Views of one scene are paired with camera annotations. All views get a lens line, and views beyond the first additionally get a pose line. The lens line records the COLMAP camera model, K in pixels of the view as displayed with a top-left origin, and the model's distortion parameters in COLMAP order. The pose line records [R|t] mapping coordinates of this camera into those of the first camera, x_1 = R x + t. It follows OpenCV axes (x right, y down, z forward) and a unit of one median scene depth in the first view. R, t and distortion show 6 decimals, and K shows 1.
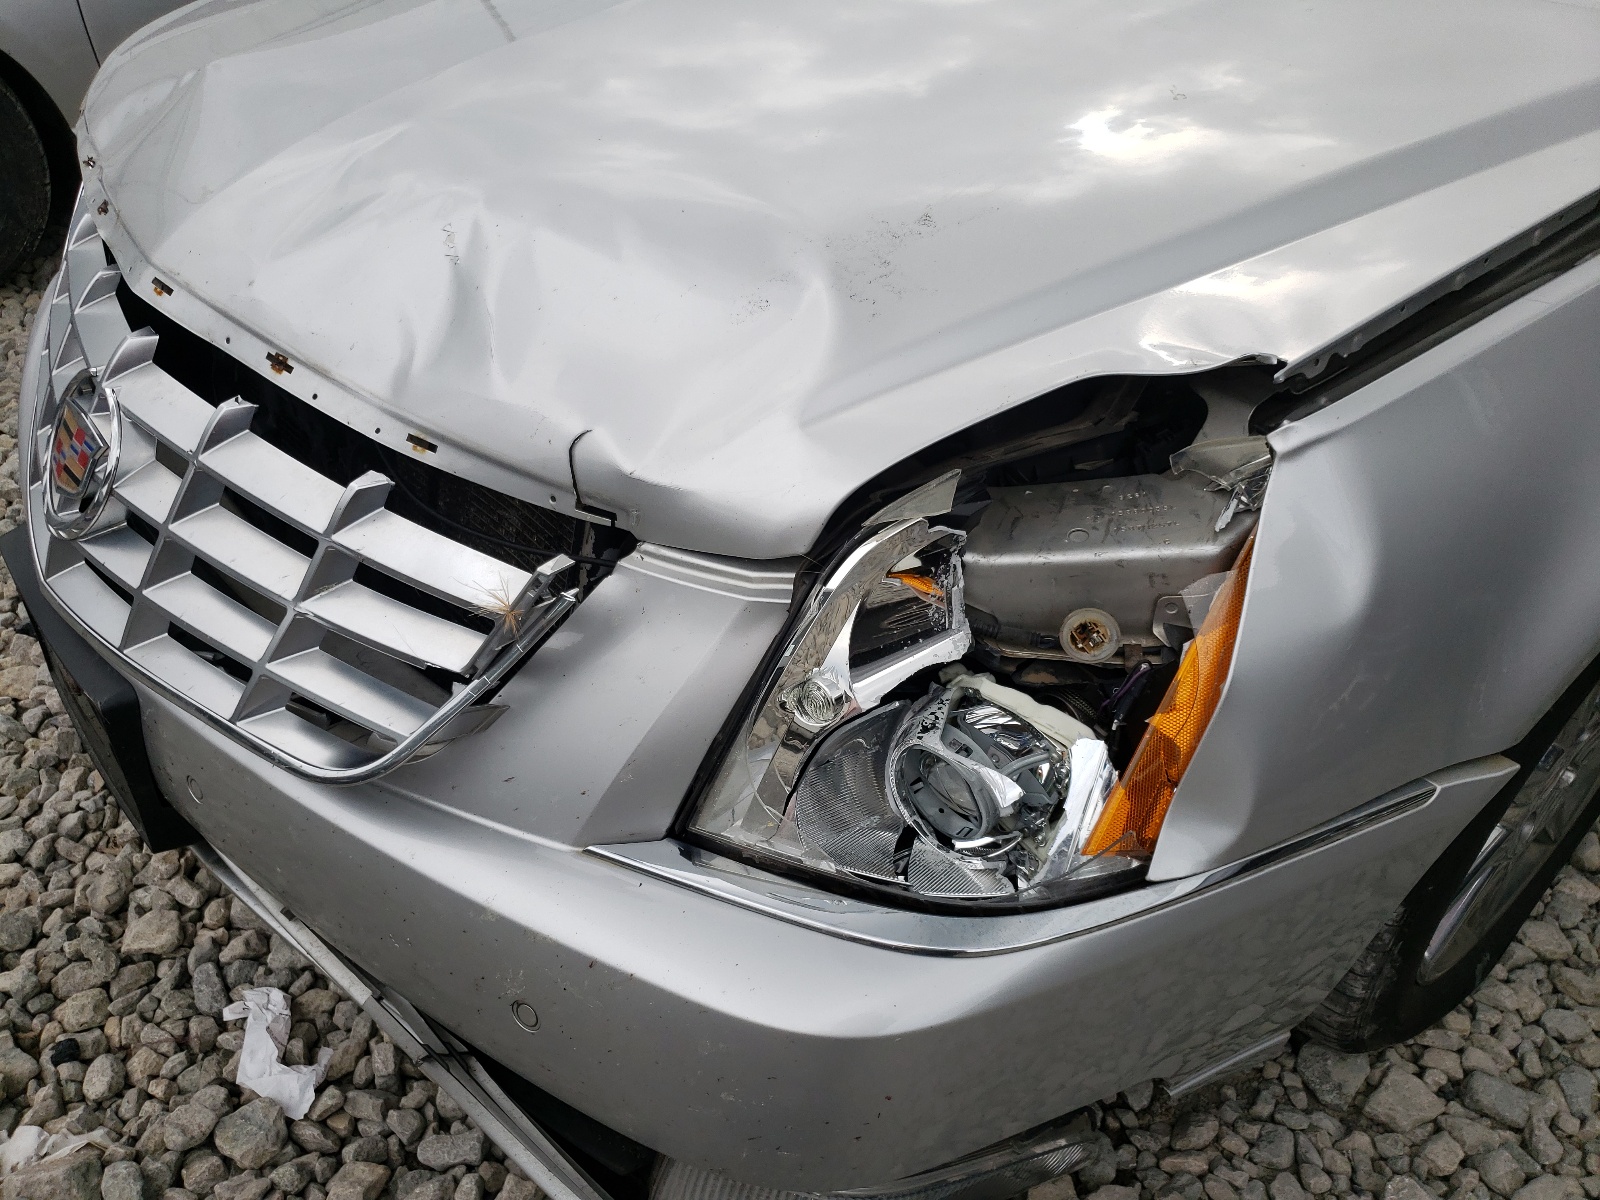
lens RADIAL K [[1232.5, 0, 800.0], [0, 1232.5, 600.0], [0, 0, 1]] dist [0.121367, -0.146807]
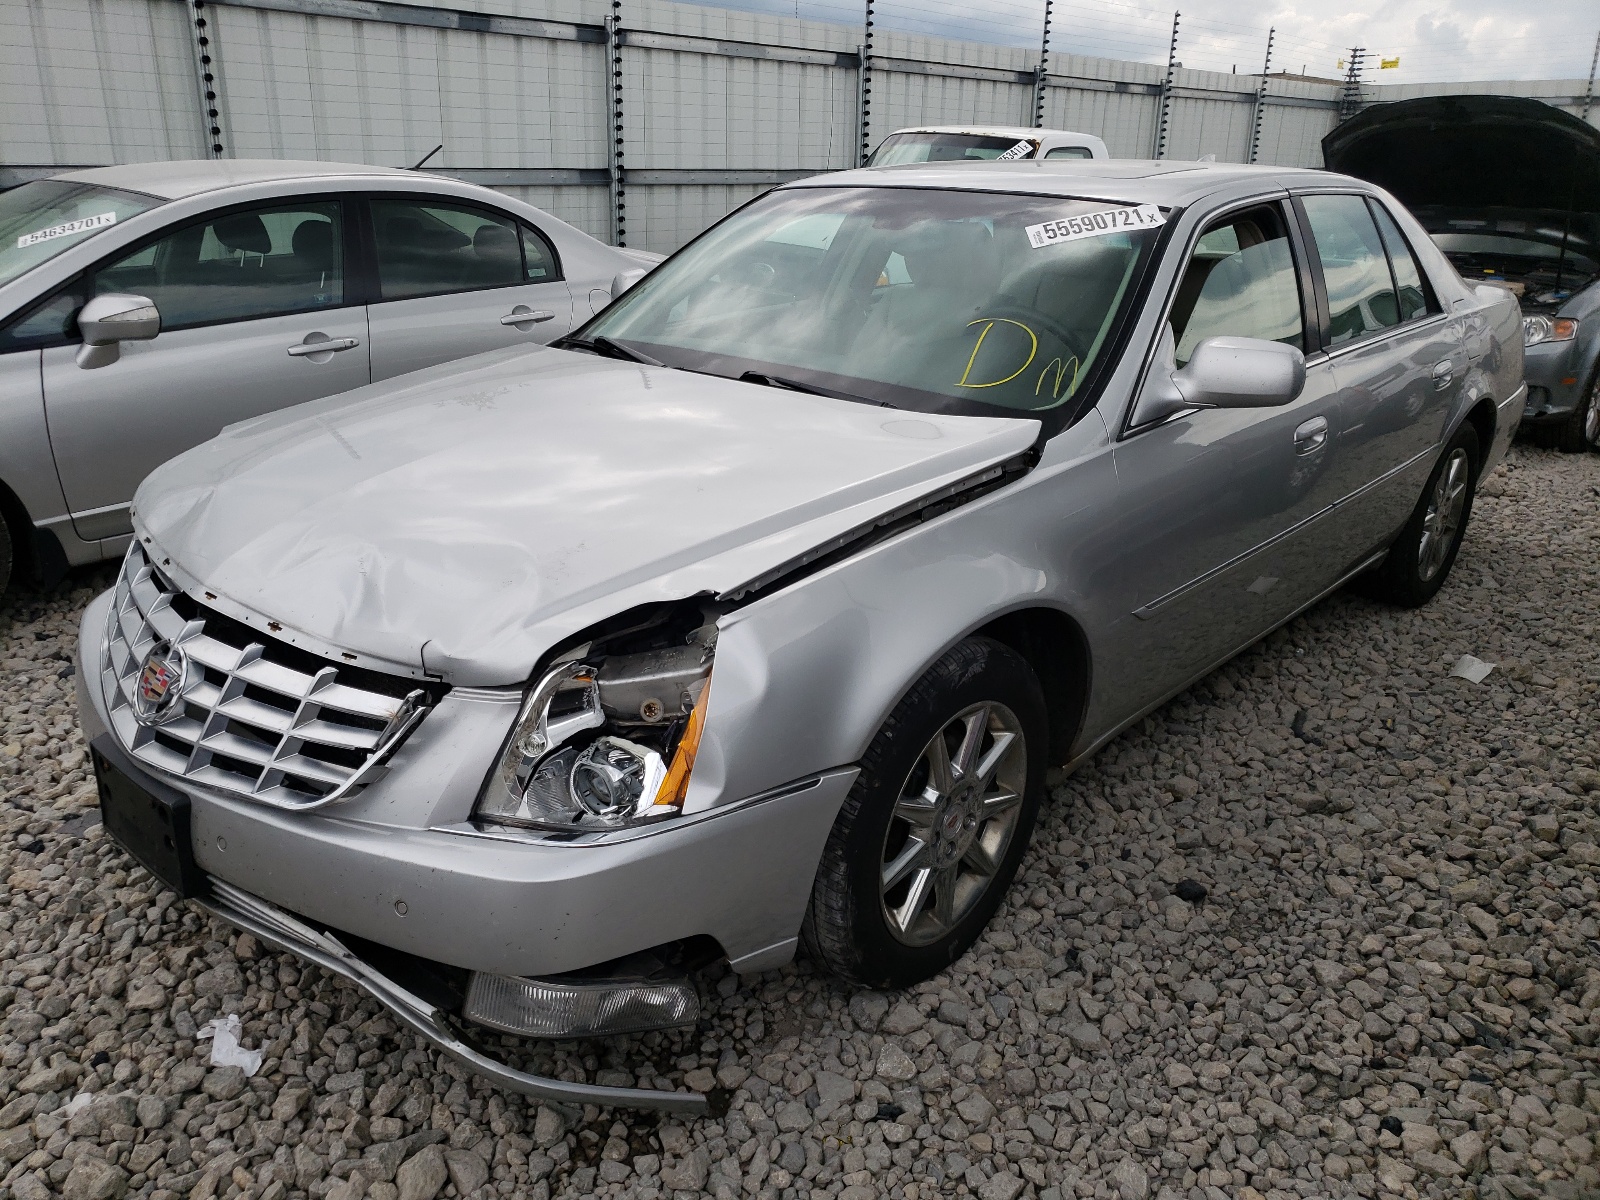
lens RADIAL K [[1459.9, 0, 800.0], [0, 1459.9, 600.0], [0, 0, 1]] dist [-0.000759, -0.001457]
pose [[0.993346, -0.043597, 0.106597, 0.173118], [0.071266, 0.959778, -0.271564, 0.452168], [-0.090471, 0.277354, 0.956499, -1.293010]]
